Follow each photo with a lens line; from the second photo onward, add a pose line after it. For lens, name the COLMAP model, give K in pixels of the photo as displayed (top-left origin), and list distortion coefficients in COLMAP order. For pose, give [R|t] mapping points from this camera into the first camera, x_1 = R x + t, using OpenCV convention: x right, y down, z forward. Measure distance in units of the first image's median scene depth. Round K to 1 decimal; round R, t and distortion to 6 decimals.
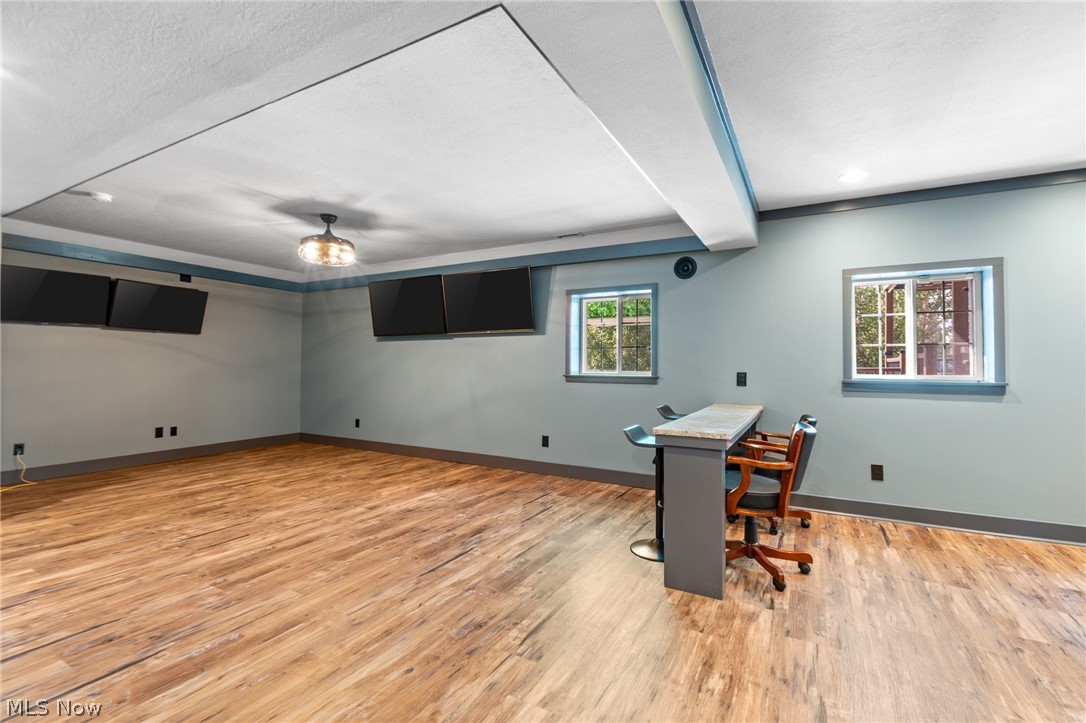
lens RADIAL K [[472.8, 0, 542.4], [0, 472.8, 359.4], [0, 0, 1]] dist [0.003207, -0.000498]
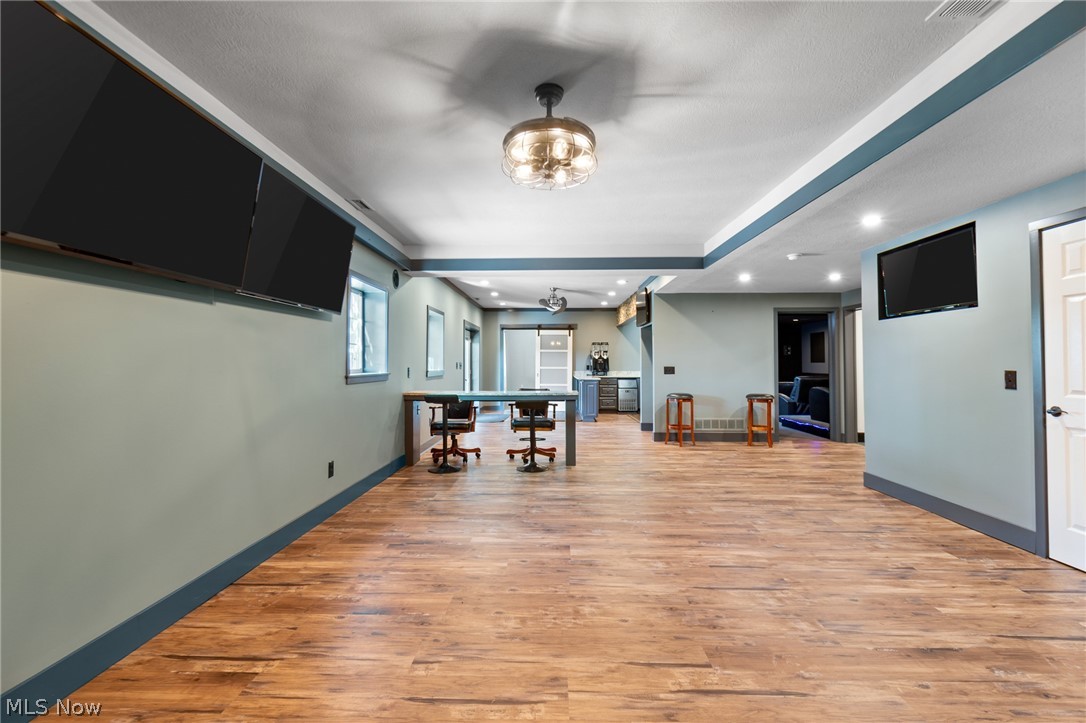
lens RADIAL K [[472.8, 0, 542.4], [0, 472.8, 359.4], [0, 0, 1]] dist [0.003207, -0.000498]
pose [[-0.453928, -0.002470, 0.891035, -1.263342], [-0.012030, 0.999922, -0.003357, 0.009175], [-0.890957, -0.012243, -0.453922, 1.691856]]
